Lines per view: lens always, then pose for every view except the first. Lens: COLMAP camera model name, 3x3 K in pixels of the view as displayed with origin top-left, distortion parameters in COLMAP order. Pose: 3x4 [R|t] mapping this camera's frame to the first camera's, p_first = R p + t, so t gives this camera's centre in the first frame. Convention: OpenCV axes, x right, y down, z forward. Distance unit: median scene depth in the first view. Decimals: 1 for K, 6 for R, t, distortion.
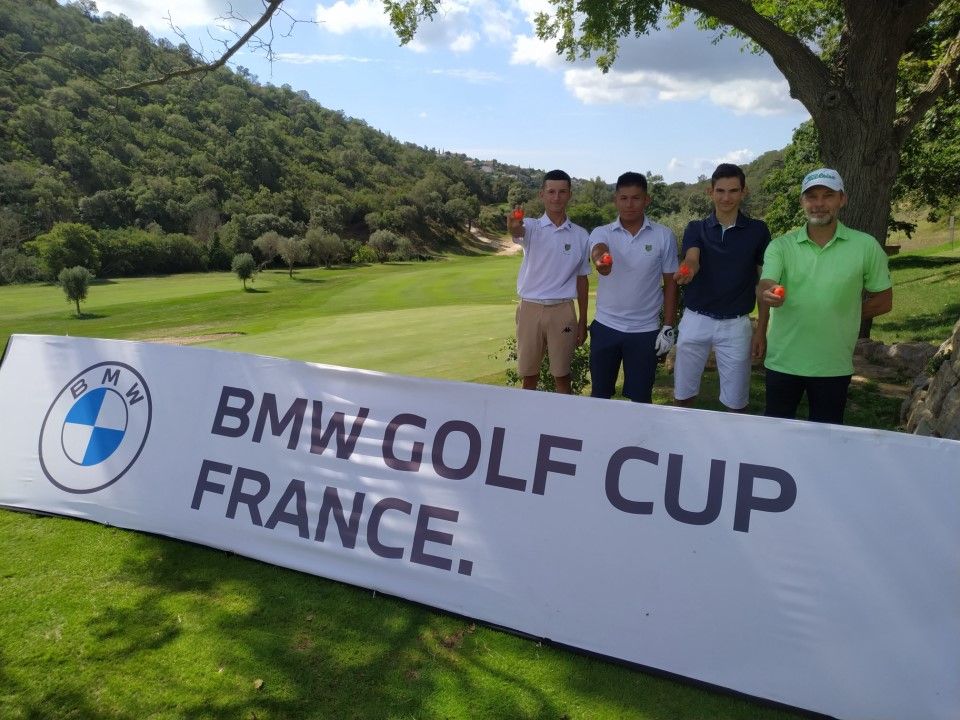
lens RADIAL K [[682.1, 0, 480.0], [0, 682.1, 360.0], [0, 0, 1]] dist [0.058495, -0.084589]
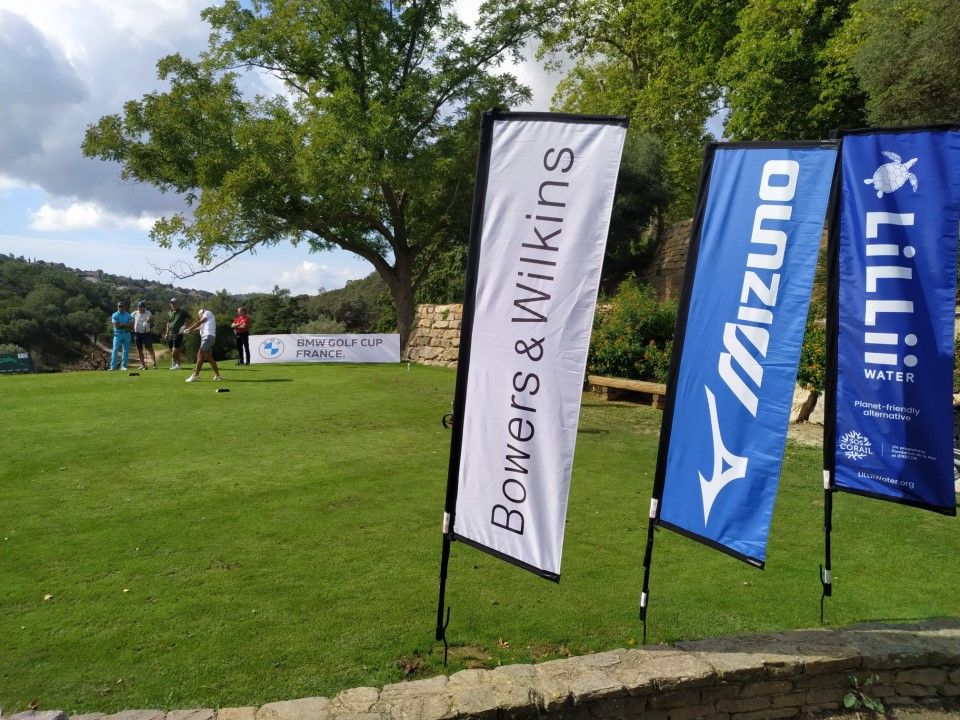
lens RADIAL K [[682.1, 0, 480.0], [0, 682.1, 360.0], [0, 0, 1]] dist [0.058495, -0.084589]
pose [[0.864000, -0.047327, 0.501262, -0.222183], [0.125555, 0.984373, -0.123473, 0.128922], [-0.487585, 0.169617, 0.856441, -0.549870]]
